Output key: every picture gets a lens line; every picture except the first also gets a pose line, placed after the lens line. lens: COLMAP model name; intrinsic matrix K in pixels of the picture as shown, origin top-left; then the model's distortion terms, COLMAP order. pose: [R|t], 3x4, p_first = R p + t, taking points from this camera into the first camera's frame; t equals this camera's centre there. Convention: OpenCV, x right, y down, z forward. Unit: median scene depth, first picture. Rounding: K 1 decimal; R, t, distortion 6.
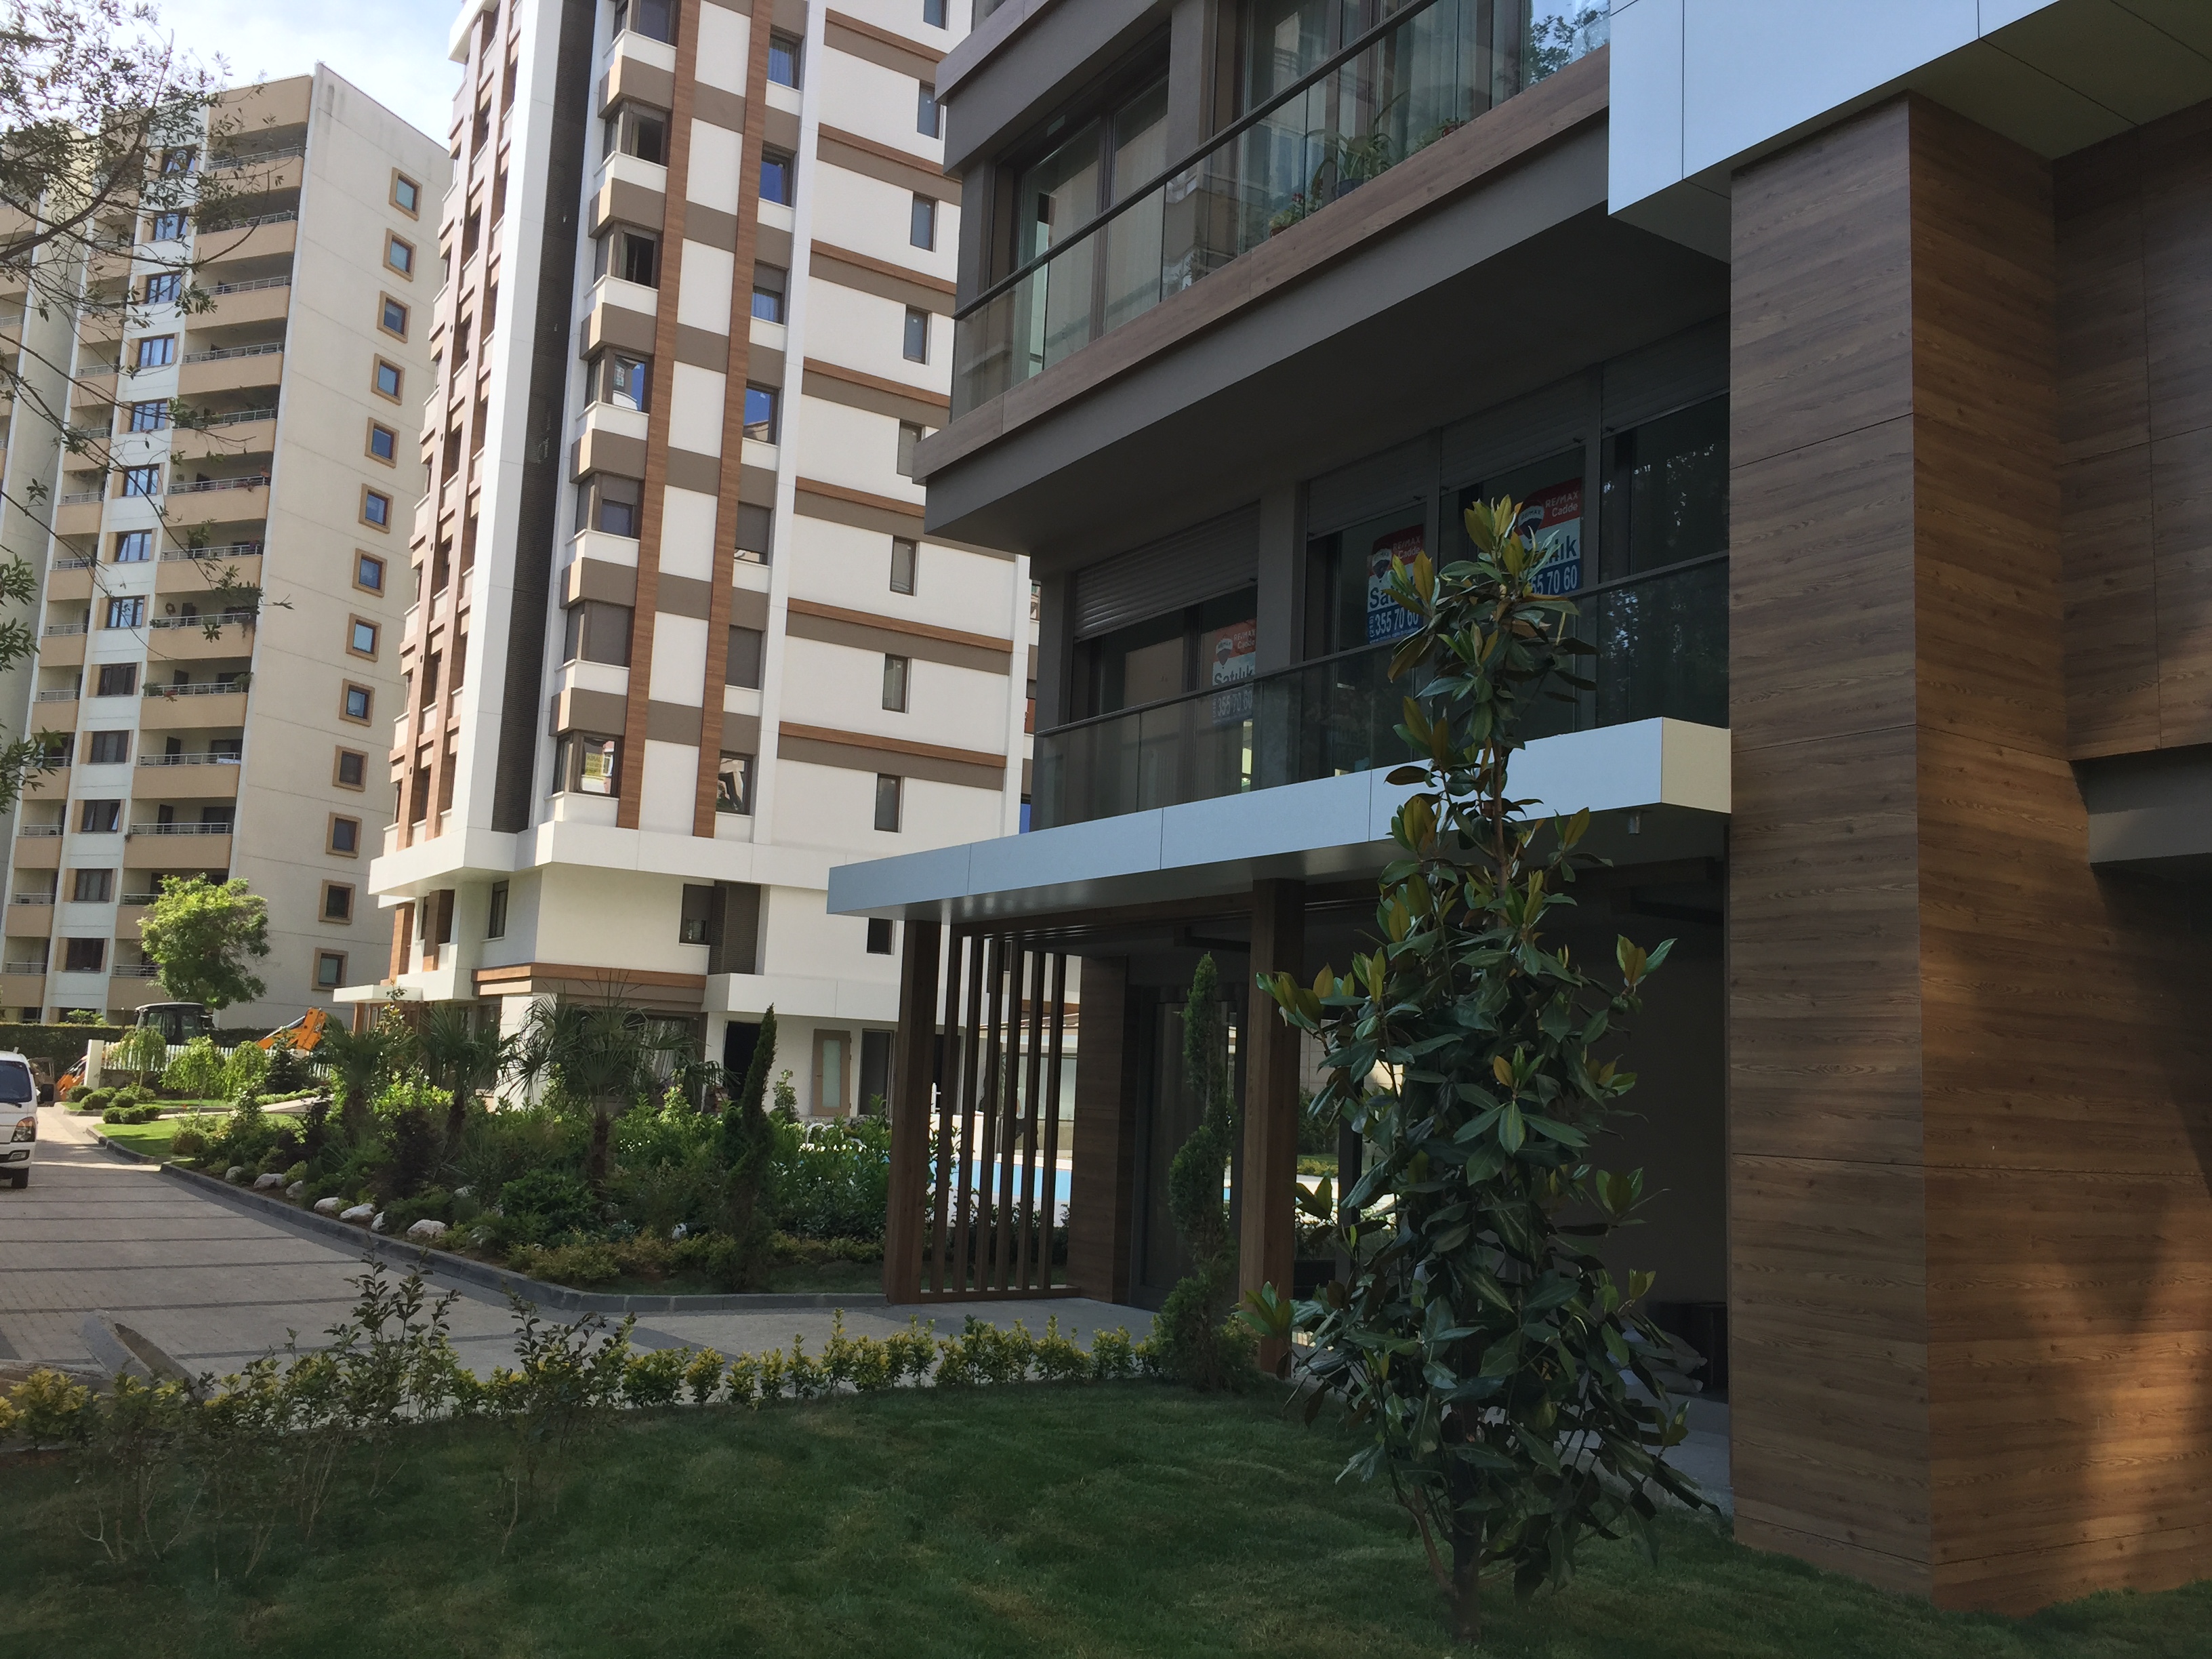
lens RADIAL K [[1907.2, 0, 1106.0], [0, 1907.2, 829.5], [0, 0, 1]] dist [0.086699, -0.121689]
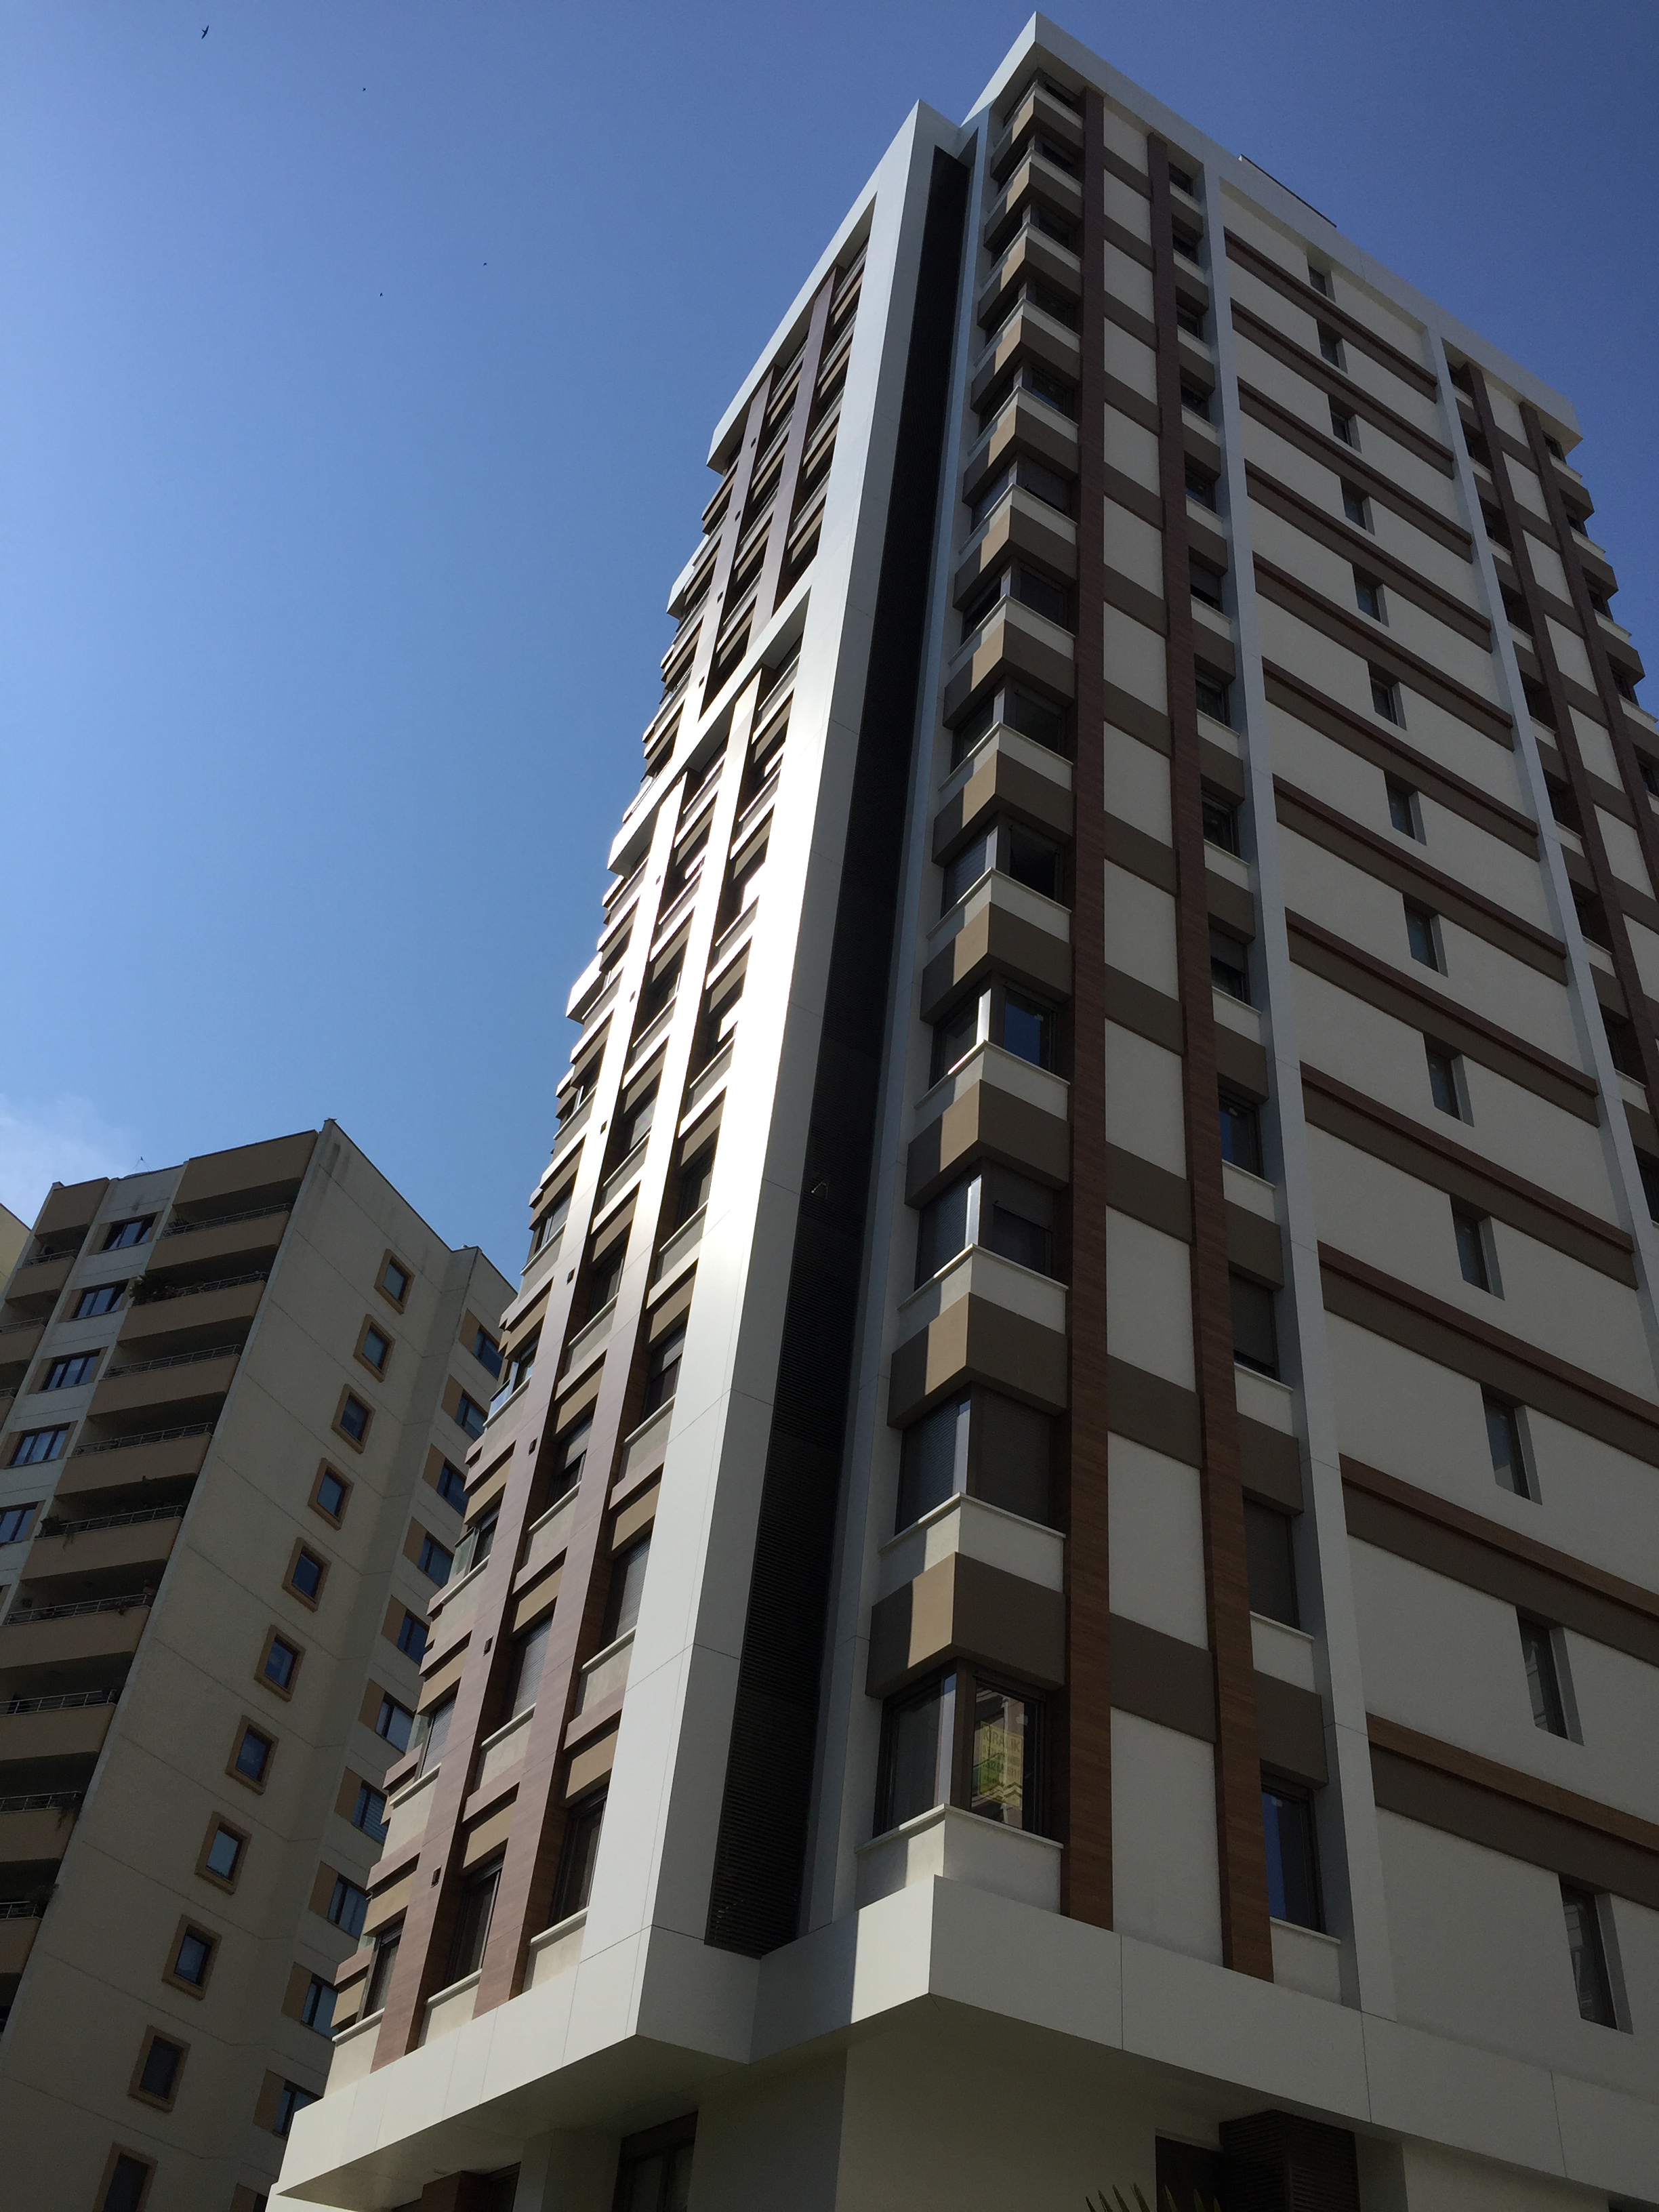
lens RADIAL K [[1907.2, 0, 829.5], [0, 1907.2, 1106.0], [0, 0, 1]] dist [0.086699, -0.121689]
pose [[0.998624, 0.018549, -0.049051, -0.157555], [-0.042191, 0.839687, -0.541429, 0.039864], [0.031145, 0.542754, 0.839314, 0.324062]]
